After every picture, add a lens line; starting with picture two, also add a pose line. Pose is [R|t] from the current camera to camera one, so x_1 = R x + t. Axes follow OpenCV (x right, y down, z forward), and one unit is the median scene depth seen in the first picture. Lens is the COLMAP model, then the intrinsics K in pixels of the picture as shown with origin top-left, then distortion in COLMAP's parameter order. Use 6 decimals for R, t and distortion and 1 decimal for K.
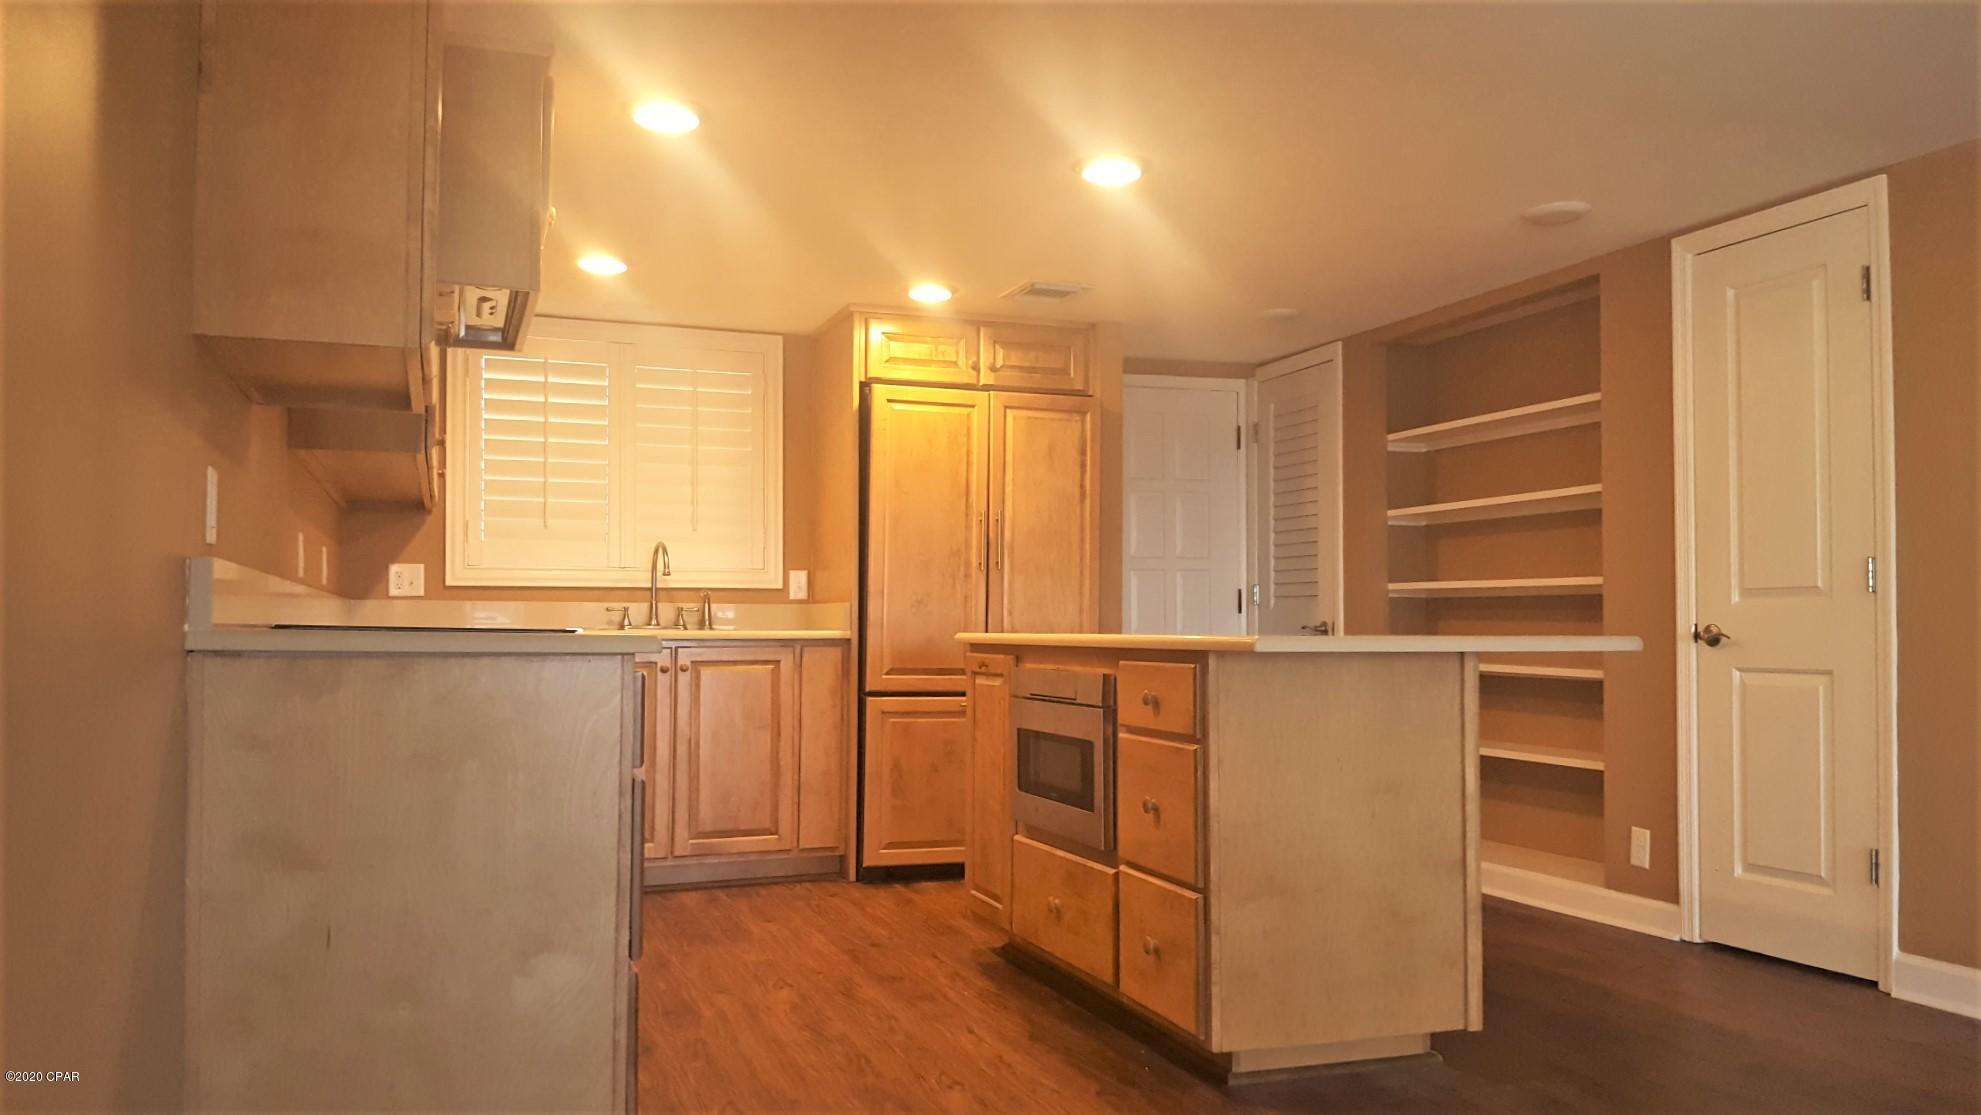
lens RADIAL K [[1516.2, 0, 996.0], [0, 1516.2, 607.1], [0, 0, 1]] dist [0.257464, -0.680371]
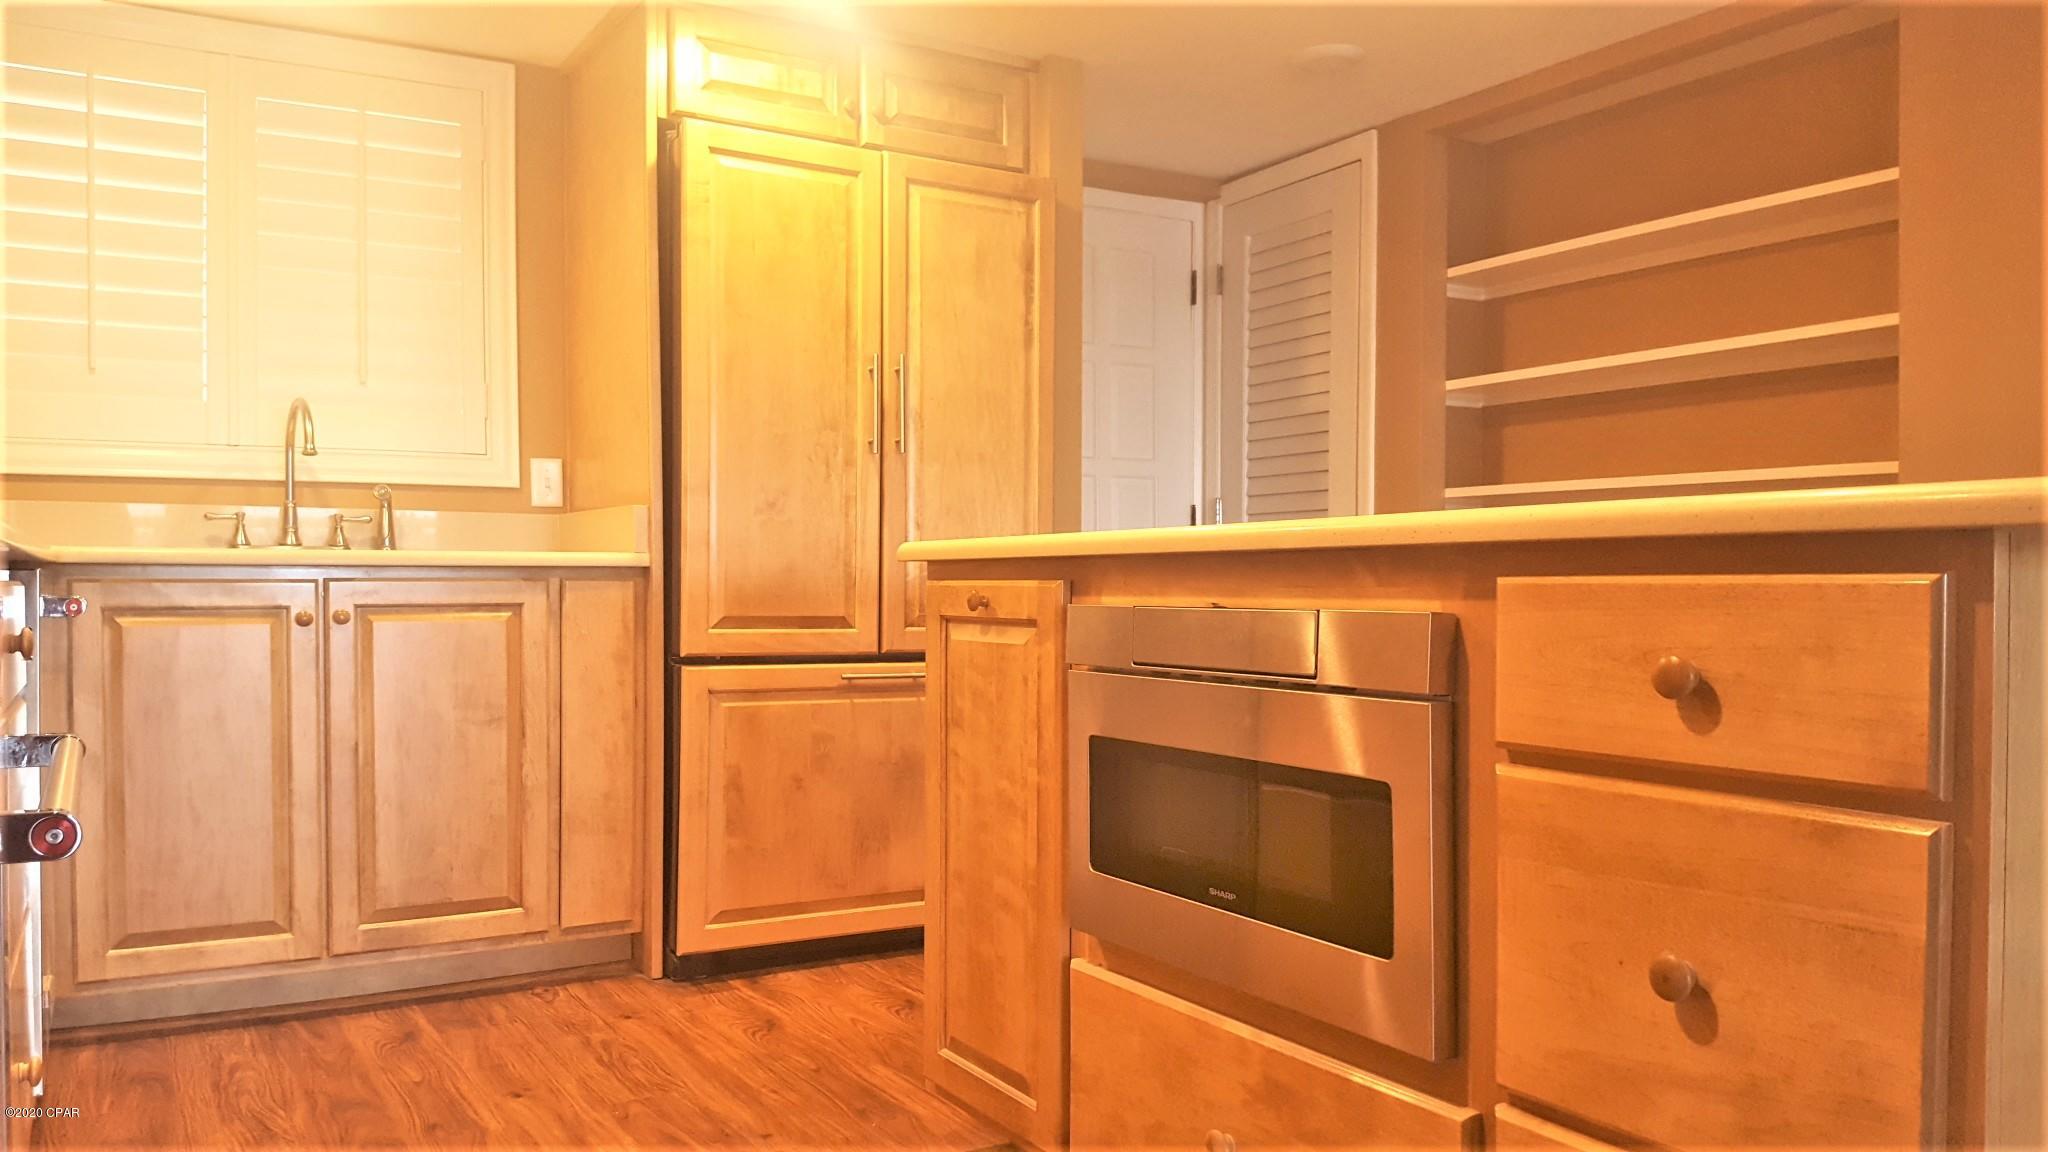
lens RADIAL K [[1567.4, 0, 1029.7], [0, 1567.4, 627.3], [0, 0, 1]] dist [0.257464, -0.680371]
pose [[0.983030, -0.007697, 0.183282, -0.064400], [0.000084, 0.999138, 0.041511, 0.018820], [-0.183444, -0.040792, 0.982183, 0.376144]]
